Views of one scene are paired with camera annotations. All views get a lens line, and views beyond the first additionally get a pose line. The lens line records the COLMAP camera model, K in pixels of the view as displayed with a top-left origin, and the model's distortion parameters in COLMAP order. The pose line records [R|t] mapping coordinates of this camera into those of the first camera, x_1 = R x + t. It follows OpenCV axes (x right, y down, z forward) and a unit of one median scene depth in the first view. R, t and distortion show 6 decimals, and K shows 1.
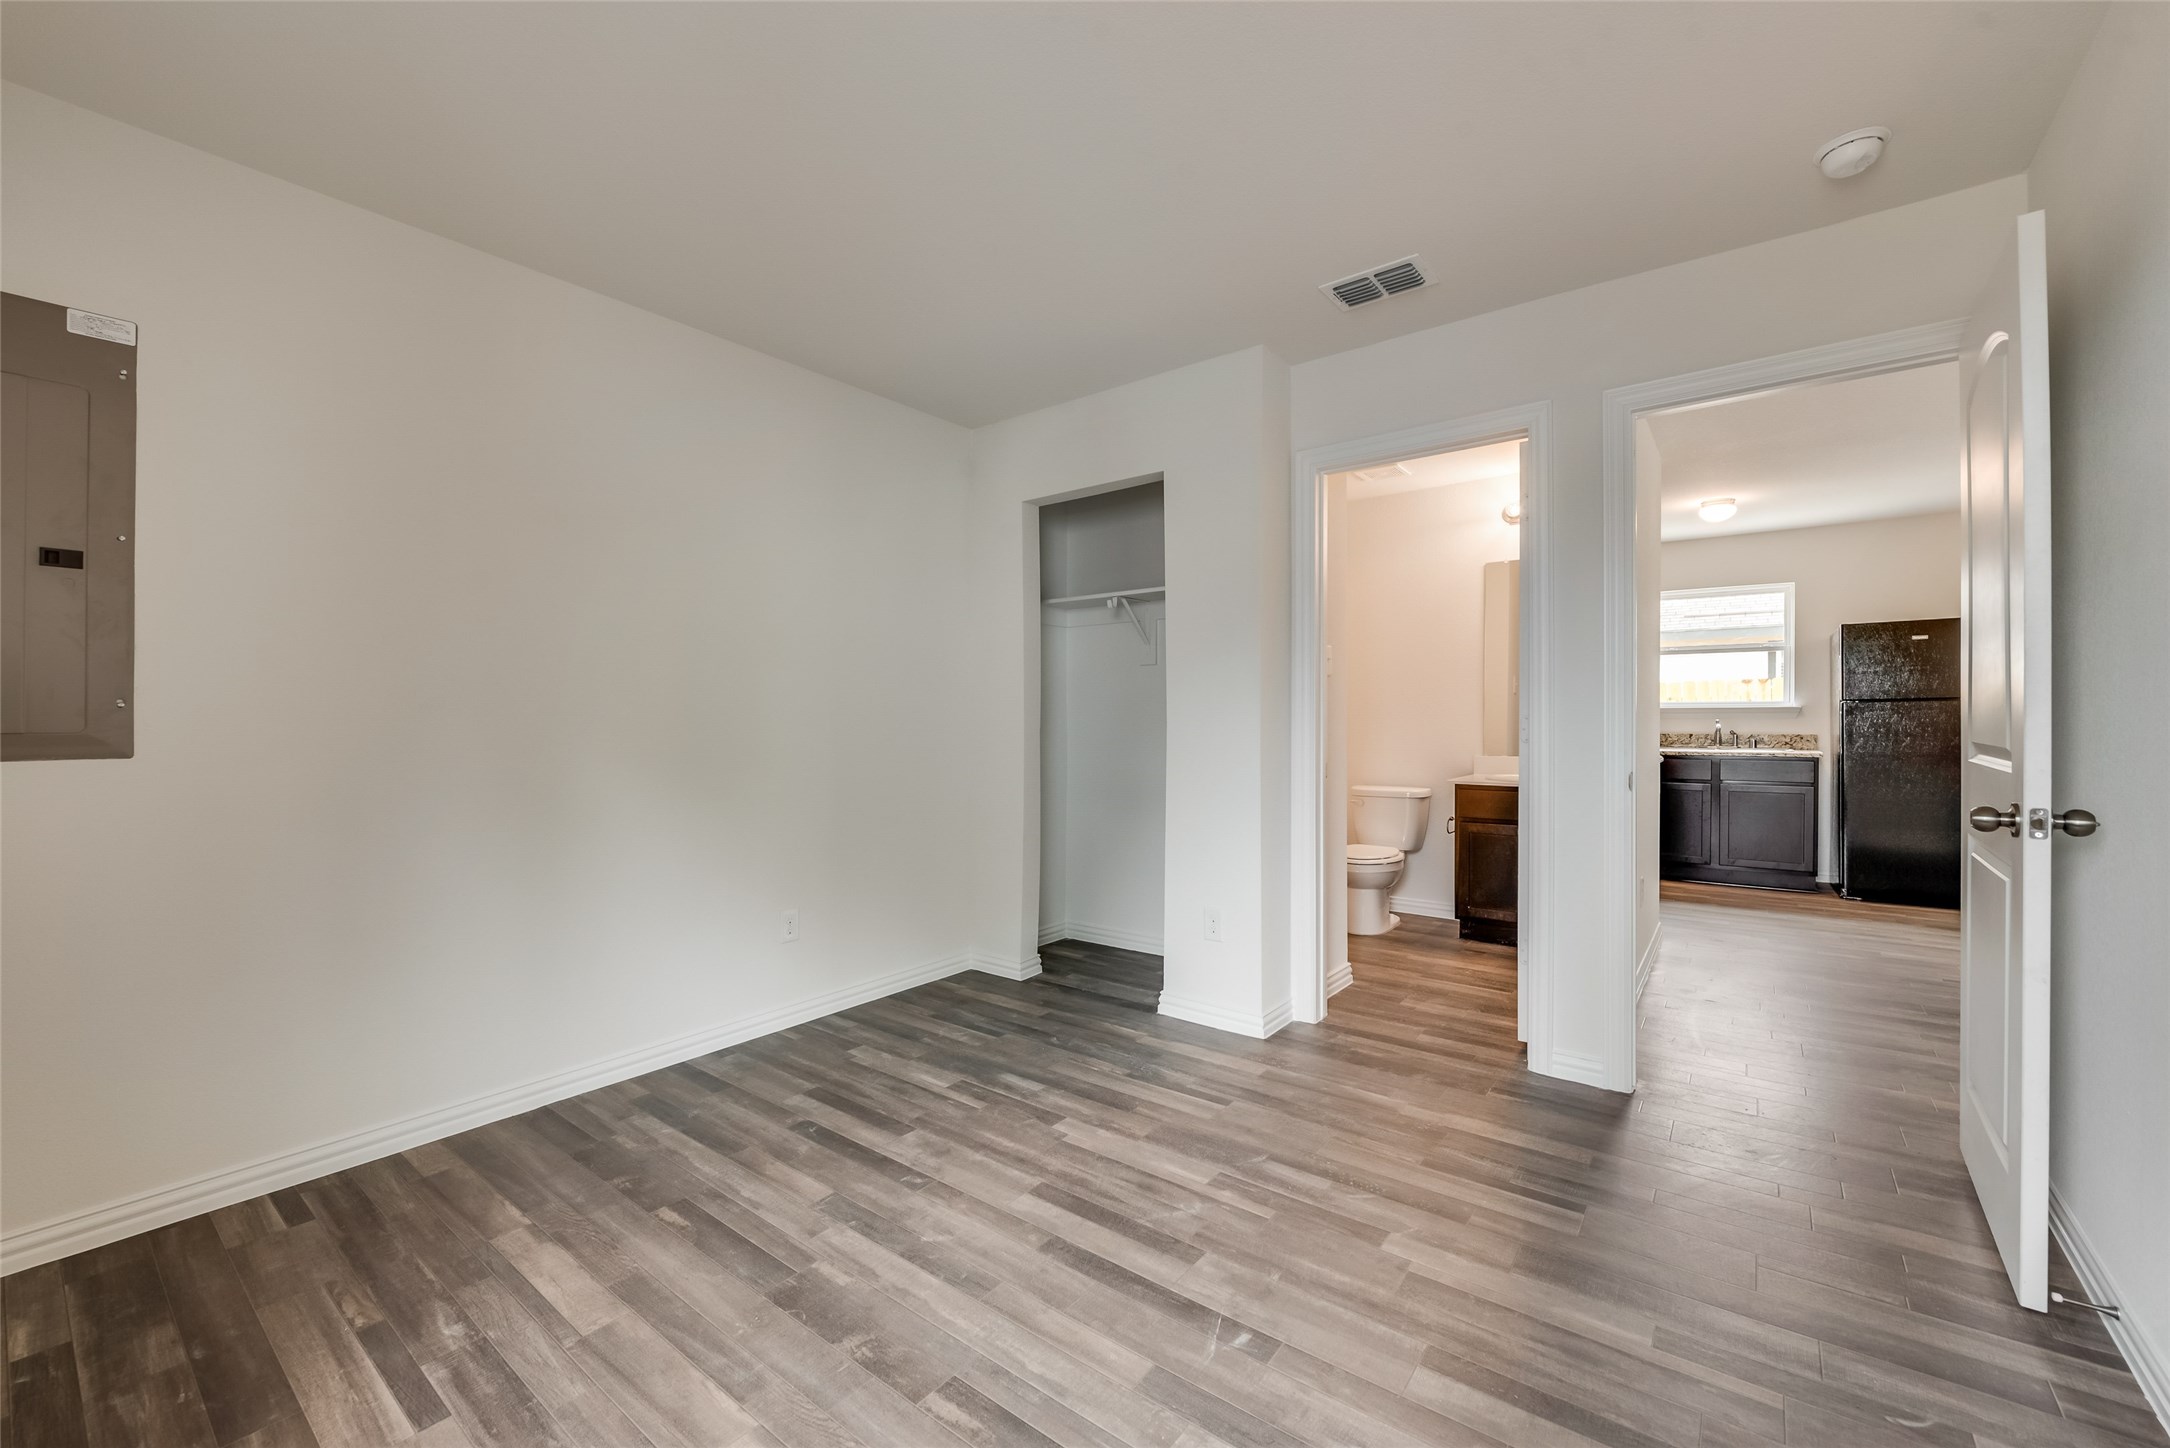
lens RADIAL K [[857.8, 0, 1073.0], [0, 857.8, 742.9], [0, 0, 1]] dist [-0.003697, -0.003020]
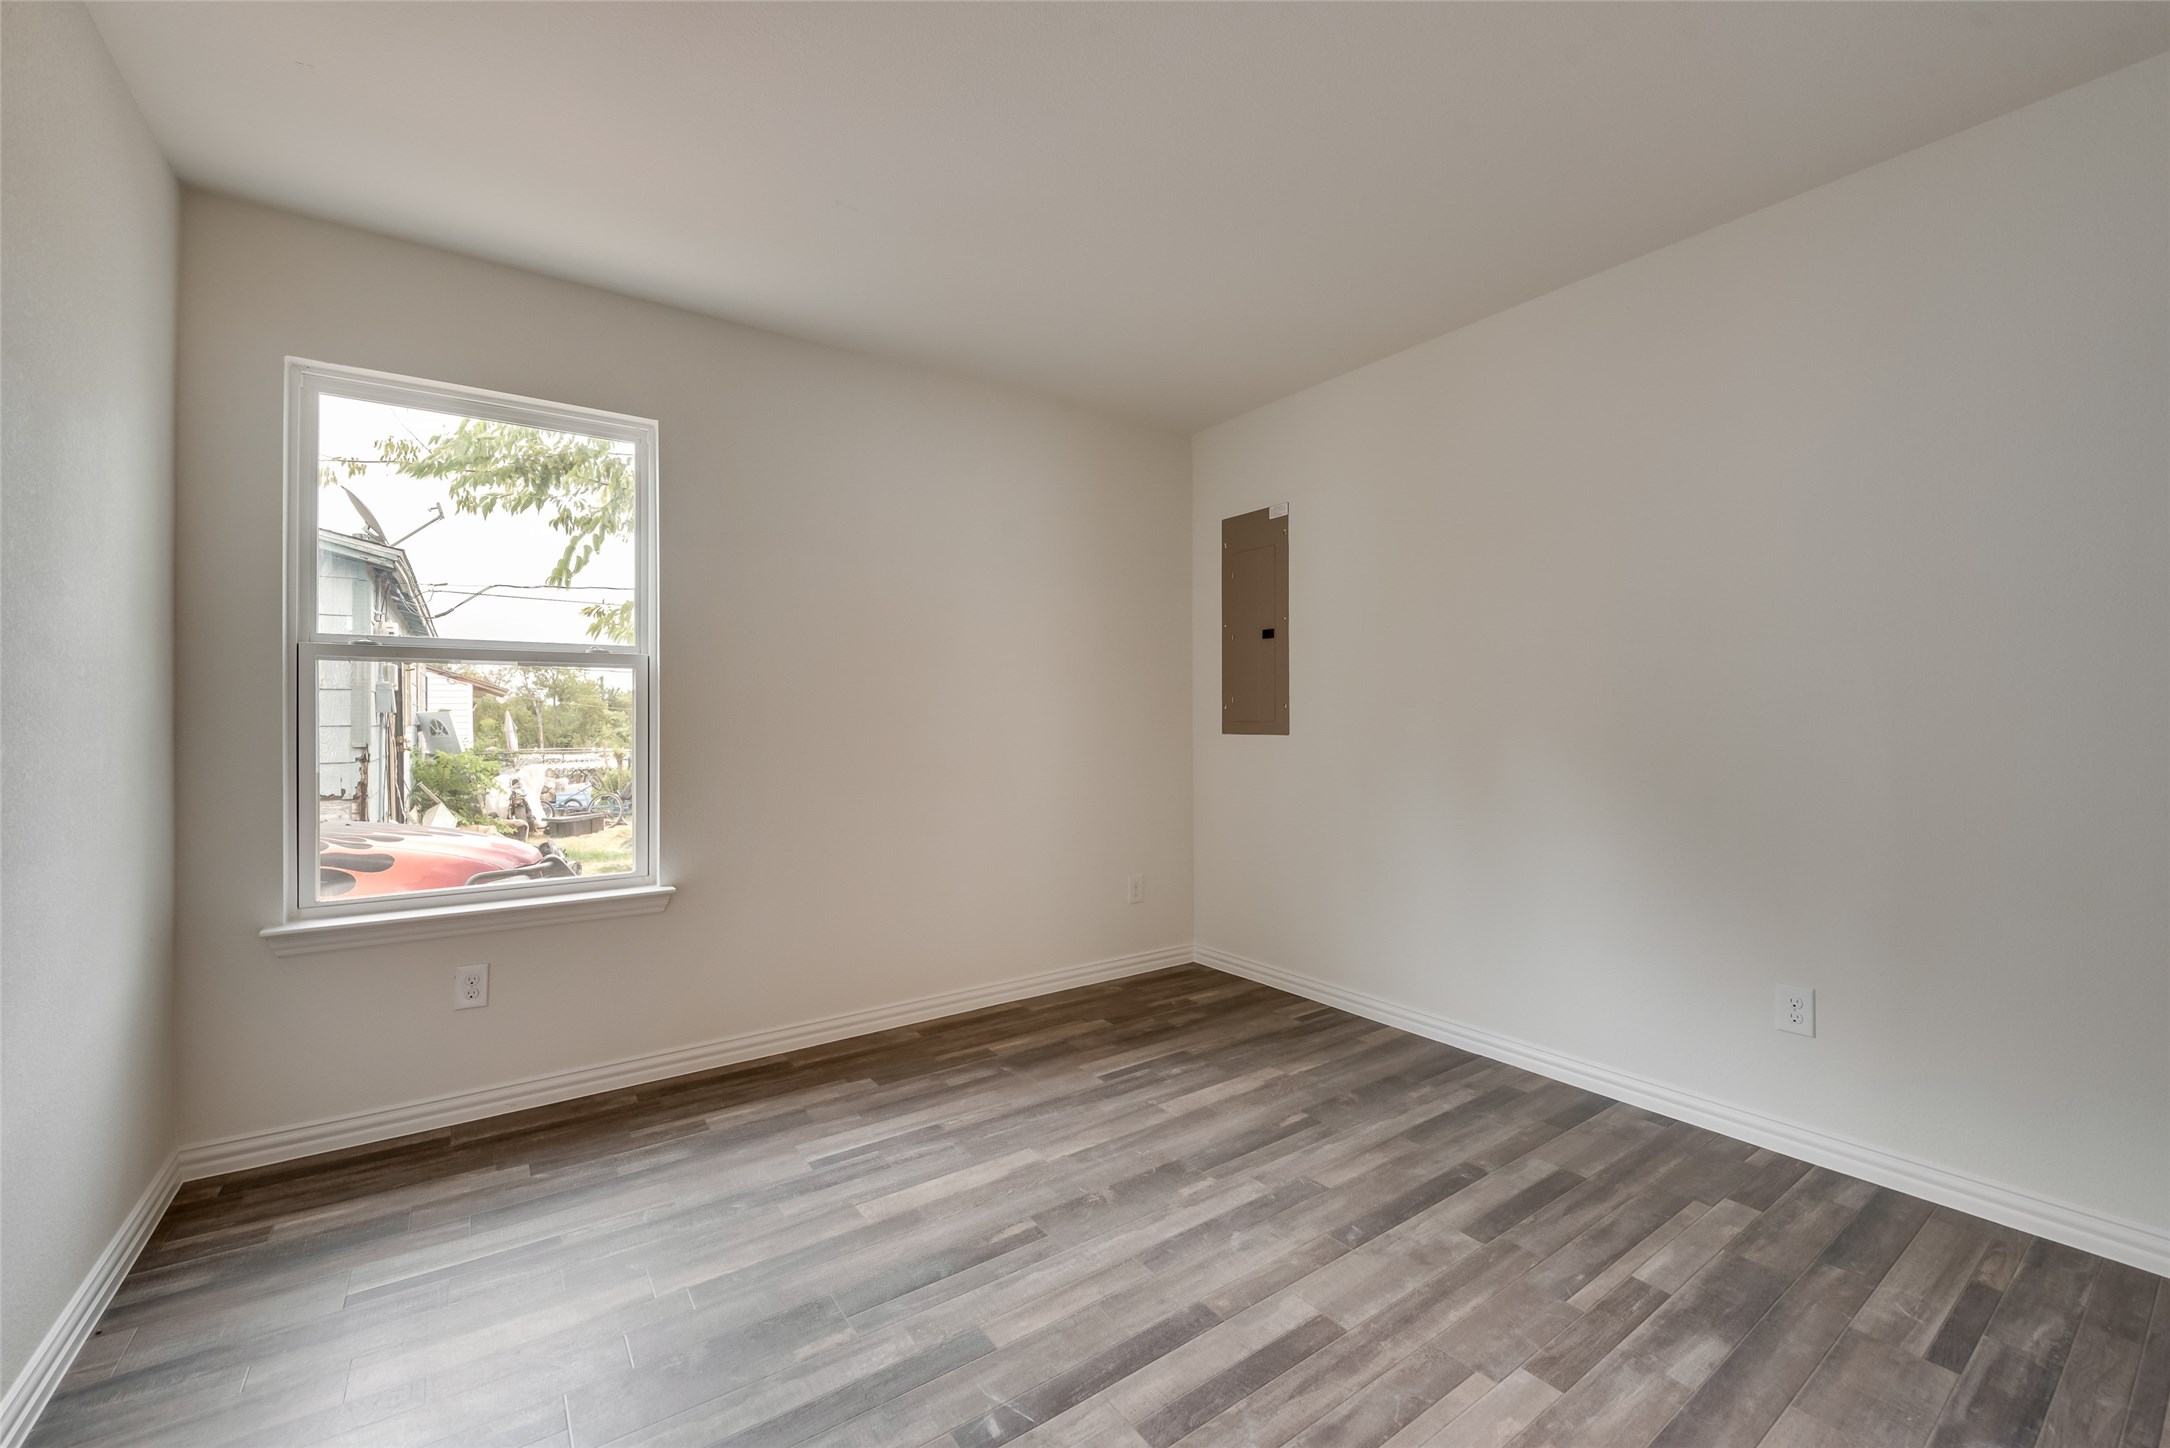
lens RADIAL K [[857.8, 0, 1083.0], [0, 857.8, 705.1], [0, 0, 1]] dist [-0.003697, -0.003020]
pose [[-0.277650, -0.011235, -0.960617, 0.735594], [-0.019238, 0.999796, -0.006133, -0.024926], [0.960490, 0.016777, -0.277810, 0.953861]]
